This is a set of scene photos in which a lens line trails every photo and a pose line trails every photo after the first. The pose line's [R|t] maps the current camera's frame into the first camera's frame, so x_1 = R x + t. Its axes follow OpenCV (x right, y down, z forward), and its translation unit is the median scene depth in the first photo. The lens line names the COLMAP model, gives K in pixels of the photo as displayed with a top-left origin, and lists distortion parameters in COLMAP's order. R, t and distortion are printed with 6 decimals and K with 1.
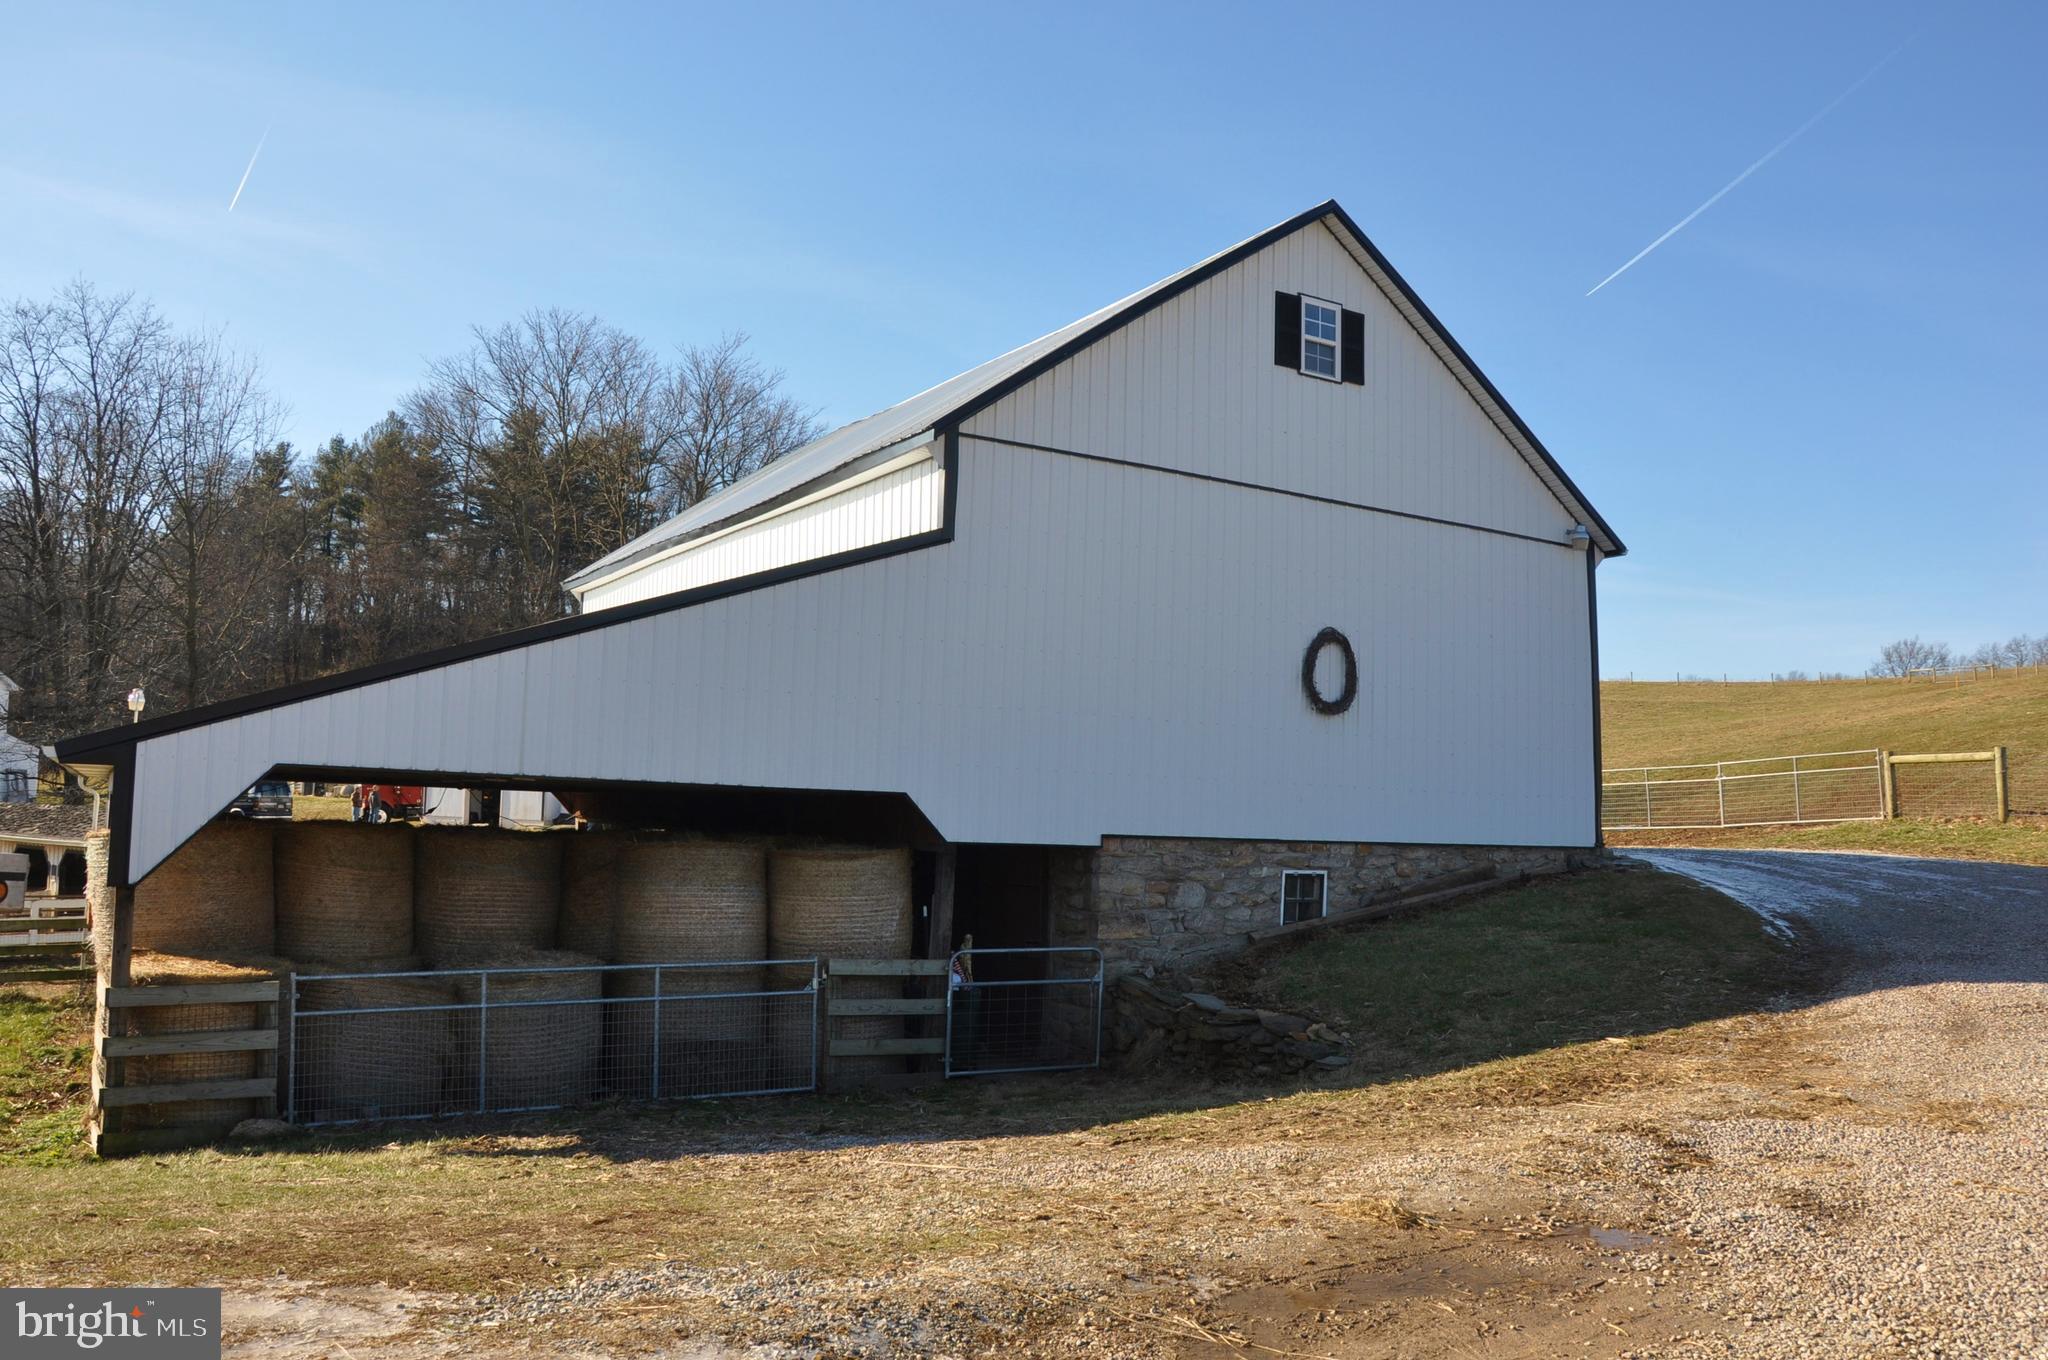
lens RADIAL K [[1604.1, 0, 1022.0], [0, 1604.1, 683.4], [0, 0, 1]] dist [-0.146896, 0.112605]
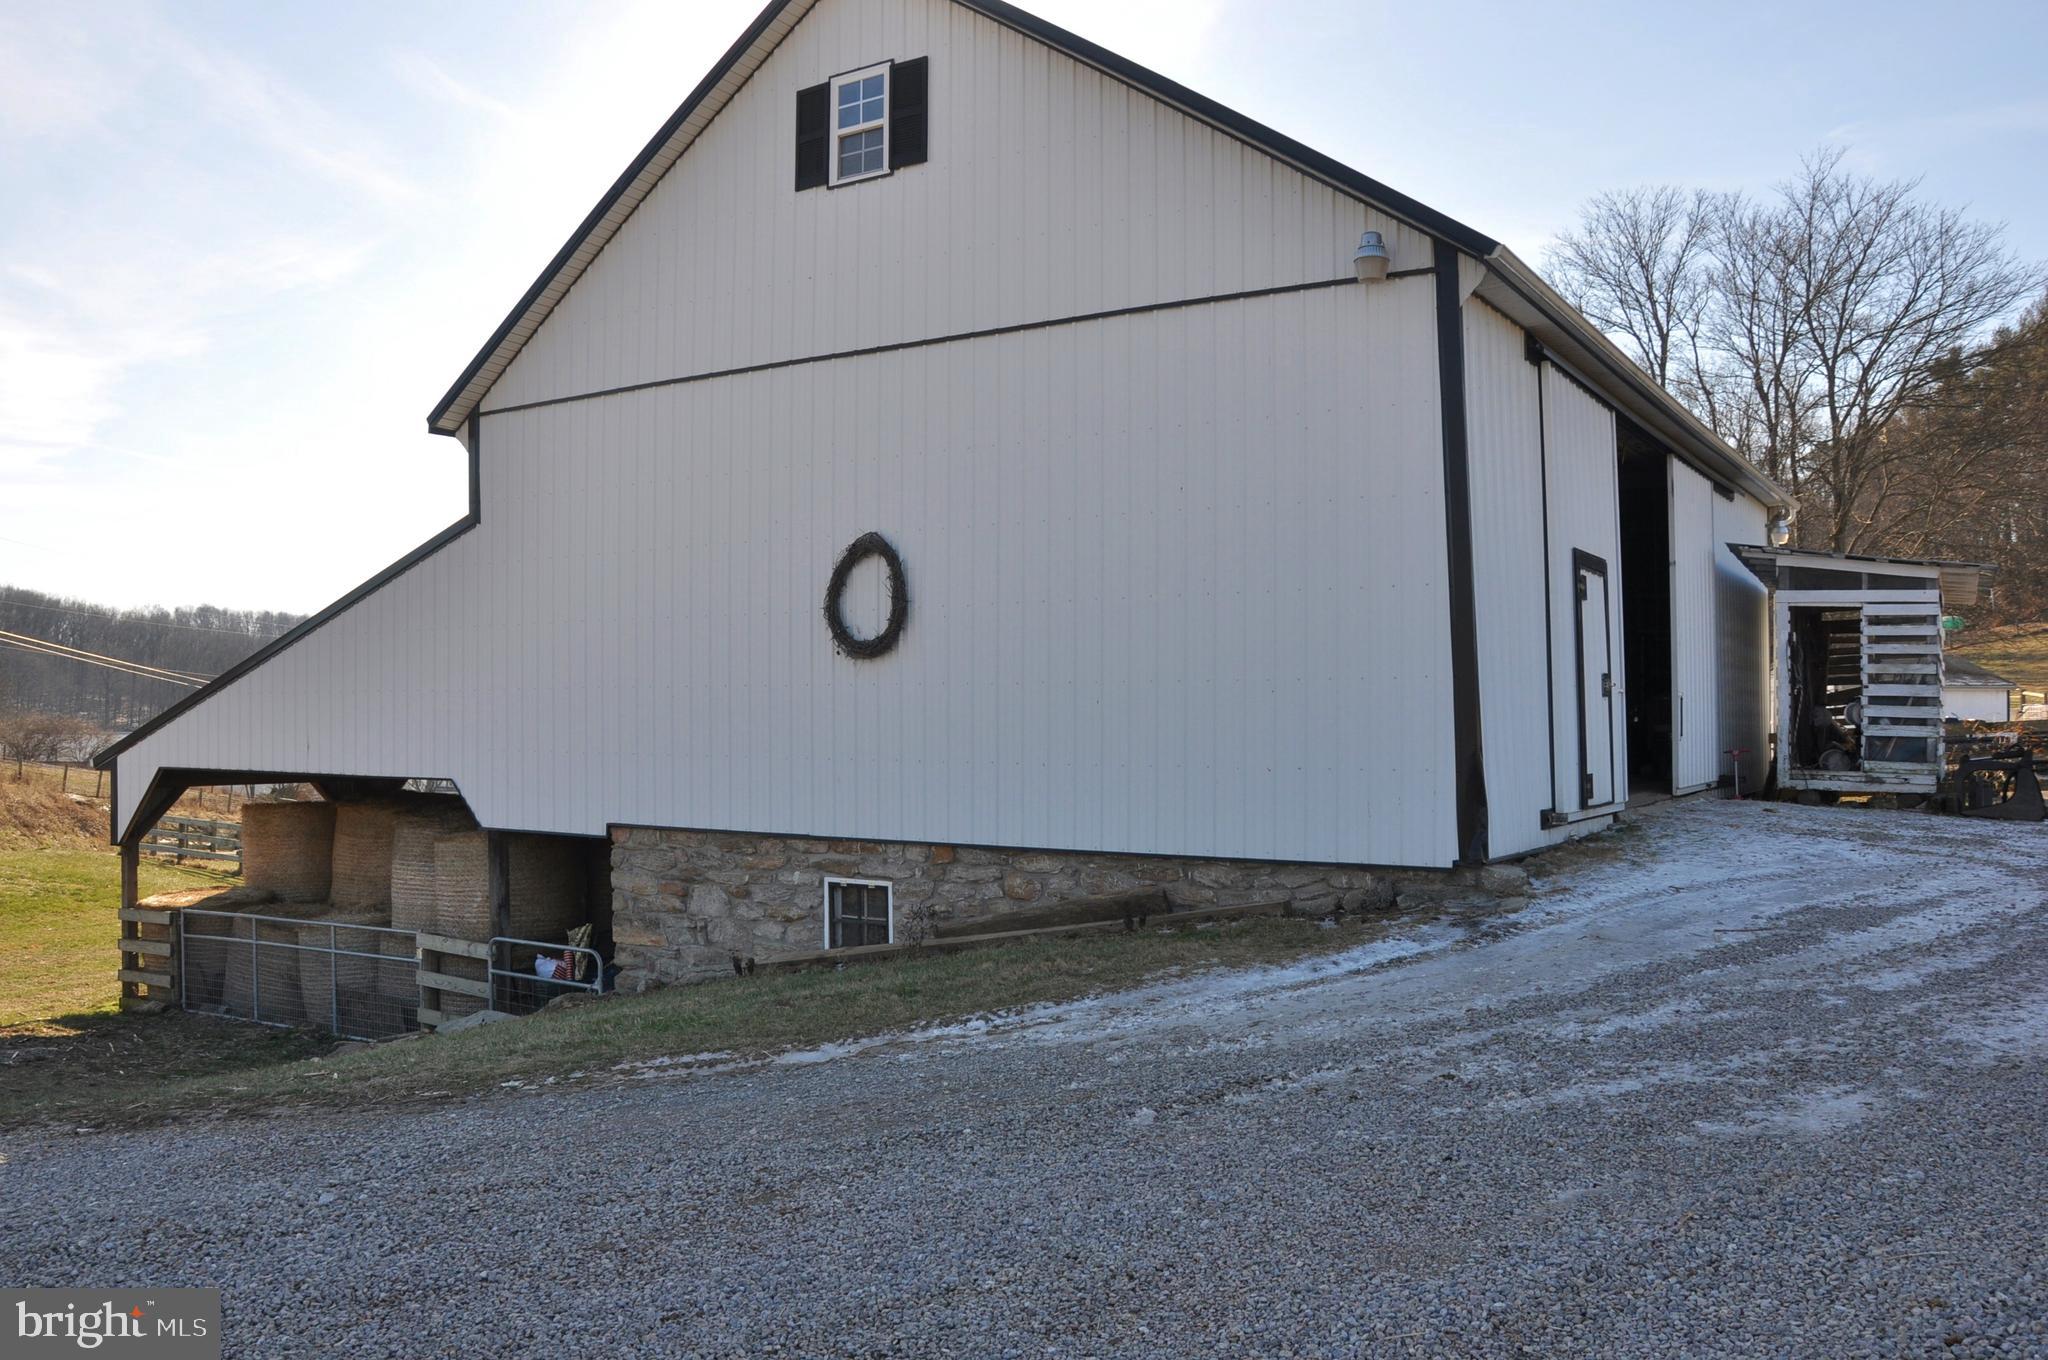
lens RADIAL K [[1604.1, 0, 1028.9], [0, 1604.1, 680.4], [0, 0, 1]] dist [-0.146896, 0.112605]
pose [[0.442727, -0.051967, -0.895149, 0.906132], [0.092484, 0.995641, -0.012060, 0.046952], [0.891874, -0.077448, 0.445603, 0.800006]]
